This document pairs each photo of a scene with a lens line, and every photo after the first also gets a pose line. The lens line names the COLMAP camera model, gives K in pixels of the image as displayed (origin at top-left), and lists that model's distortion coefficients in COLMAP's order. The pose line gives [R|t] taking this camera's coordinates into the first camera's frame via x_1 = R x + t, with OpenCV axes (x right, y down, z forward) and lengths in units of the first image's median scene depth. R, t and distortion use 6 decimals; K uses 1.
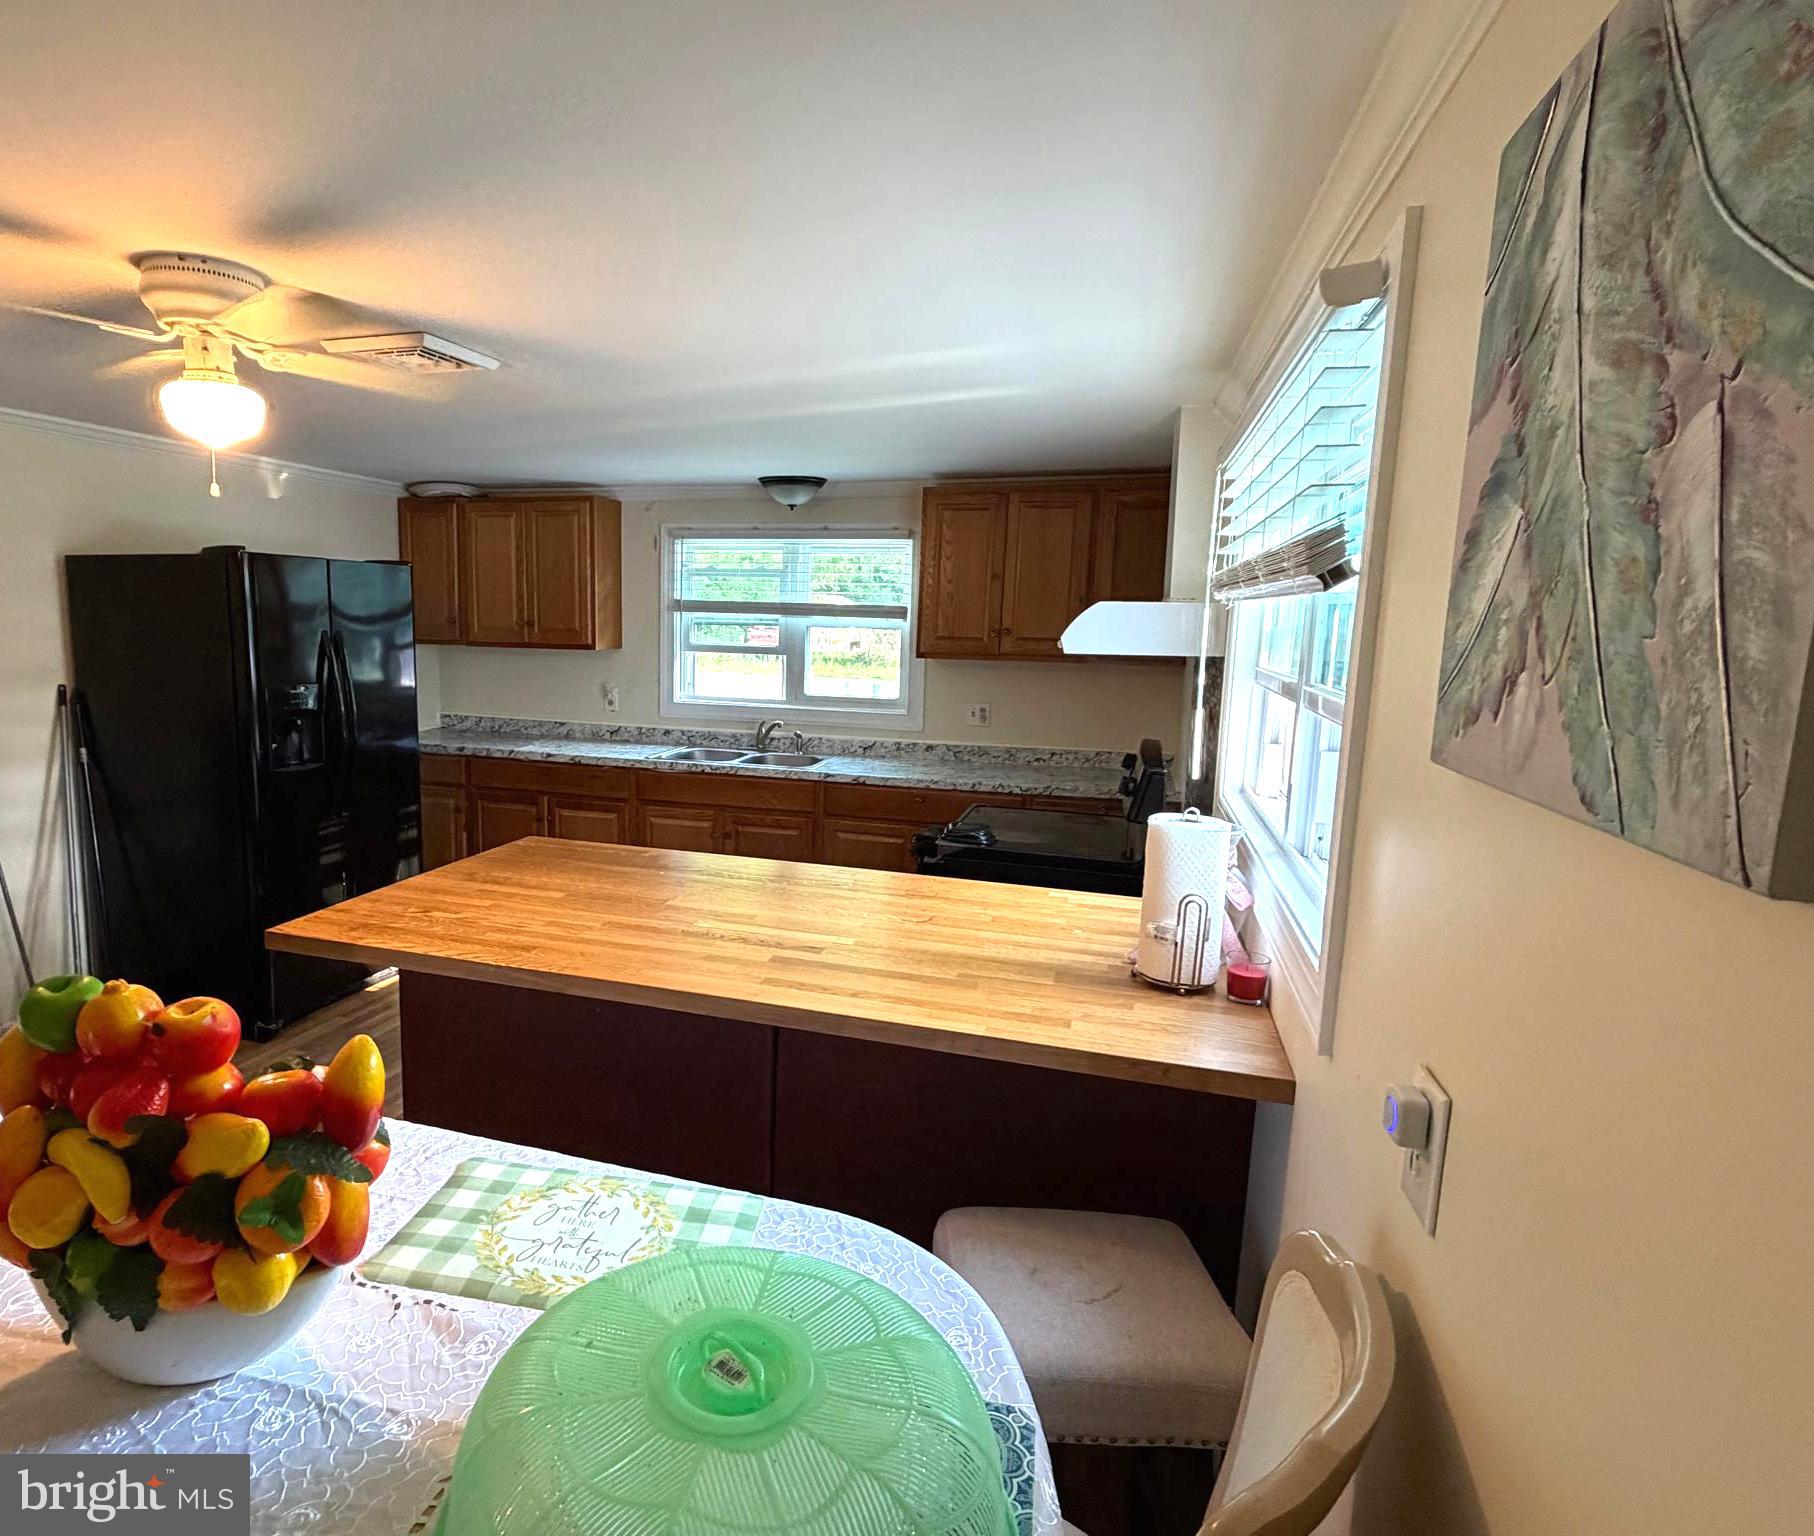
lens RADIAL K [[1039.6, 0, 787.2], [0, 1039.6, 770.6], [0, 0, 1]] dist [-0.013485, 0.000682]
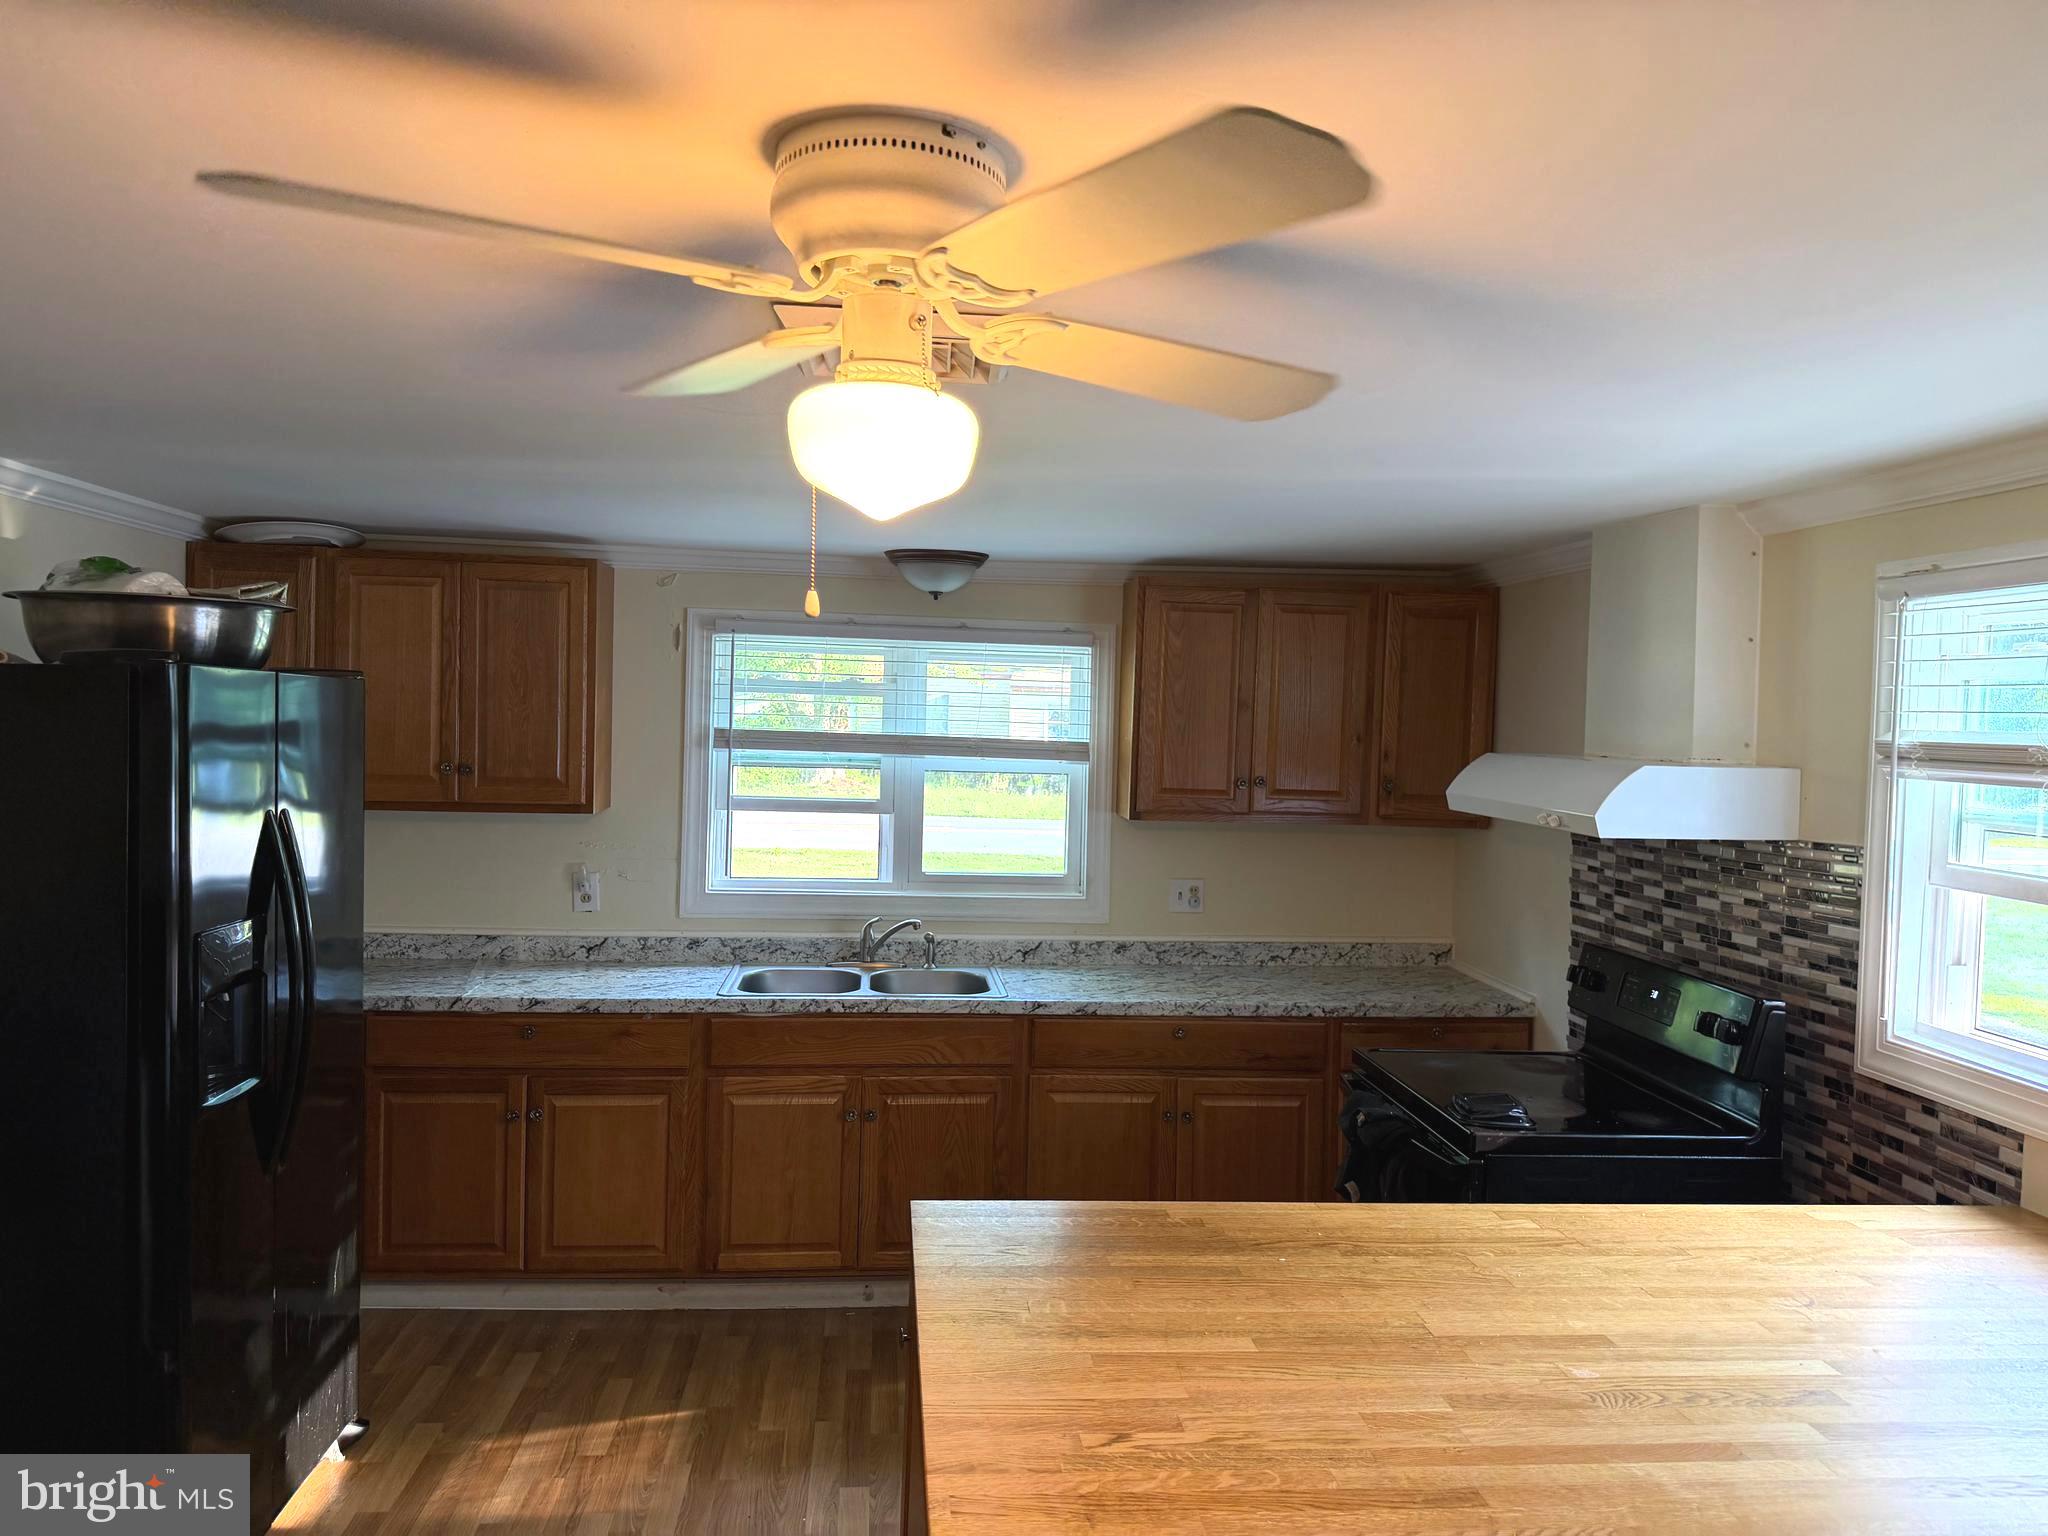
lens RADIAL K [[1435.5, 0, 1025.7], [0, 1435.5, 764.6], [0, 0, 1]] dist [0.104578, -0.135430]
pose [[0.917965, -0.007792, 0.396584, -0.316693], [0.050395, 0.993996, -0.097118, -0.056981], [-0.393447, 0.109137, 0.912847, 0.161886]]
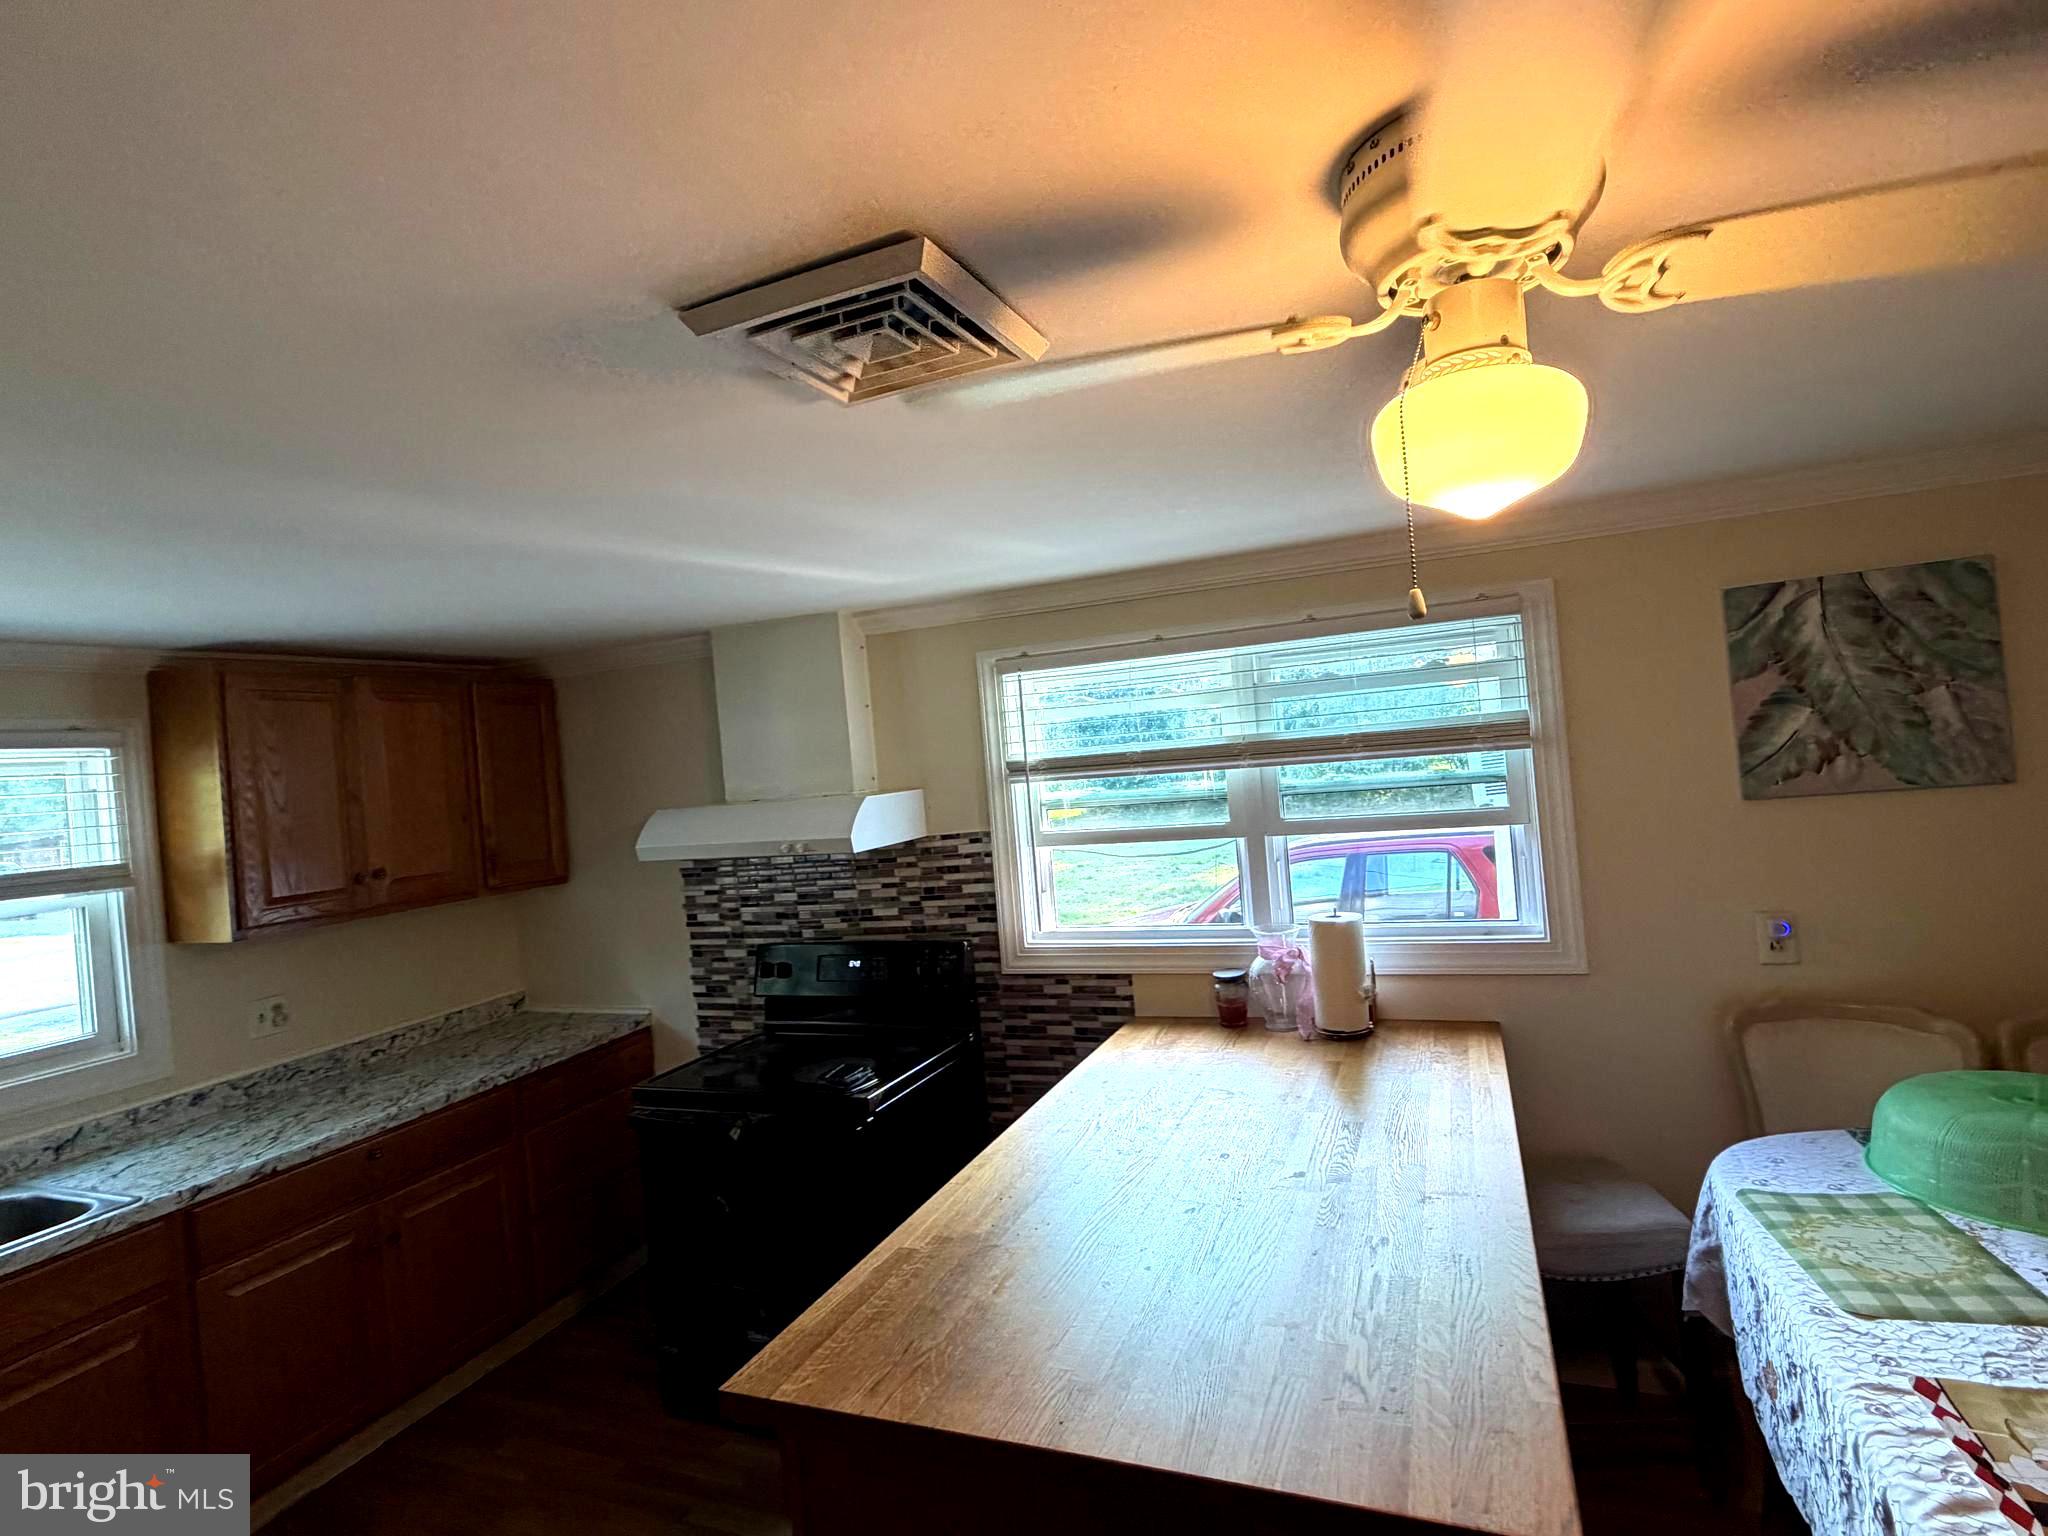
lens RADIAL K [[1038.4, 0, 1024.0], [0, 1038.4, 768.0], [0, 0, 1]] dist [0.001720, 0.000387]
pose [[0.078126, -0.035081, 0.996326, -0.430012], [0.233633, 0.972195, 0.015911, -0.110308], [-0.969181, 0.231532, 0.084150, 0.497104]]
